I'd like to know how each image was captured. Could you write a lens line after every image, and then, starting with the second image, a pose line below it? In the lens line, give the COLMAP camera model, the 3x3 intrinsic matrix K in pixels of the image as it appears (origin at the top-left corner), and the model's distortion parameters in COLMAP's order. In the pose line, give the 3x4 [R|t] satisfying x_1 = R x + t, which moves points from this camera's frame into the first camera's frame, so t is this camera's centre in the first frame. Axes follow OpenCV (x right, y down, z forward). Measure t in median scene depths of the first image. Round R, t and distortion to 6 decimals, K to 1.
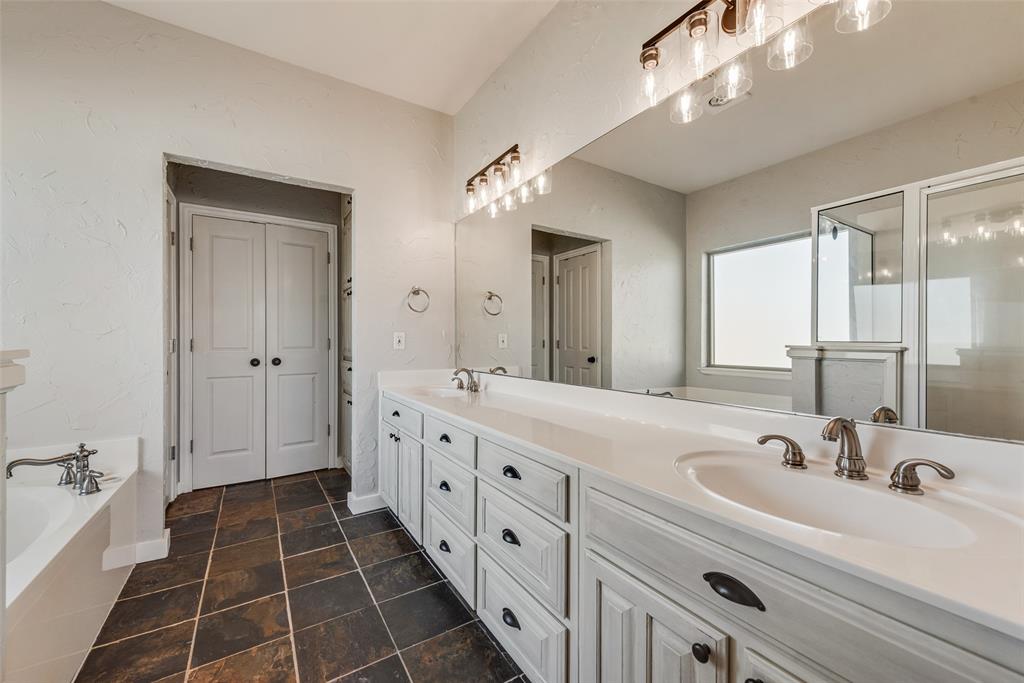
lens RADIAL K [[397.1, 0, 504.4], [0, 397.1, 342.7], [0, 0, 1]] dist [0.012495, -0.004126]
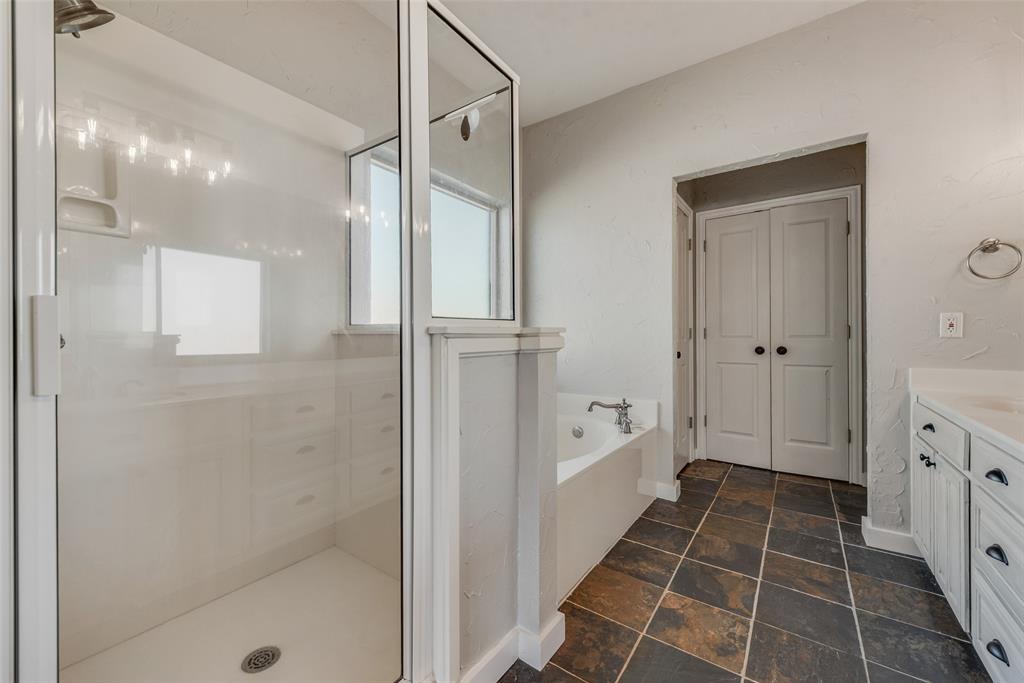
lens RADIAL K [[397.1, 0, 506.6], [0, 397.1, 336.4], [0, 0, 1]] dist [0.012495, -0.004126]
pose [[0.379353, 0.004463, -0.925241, 0.095752], [-0.001617, 0.999990, 0.004161, 0.016202], [0.925251, -0.000083, 0.379356, 0.041855]]
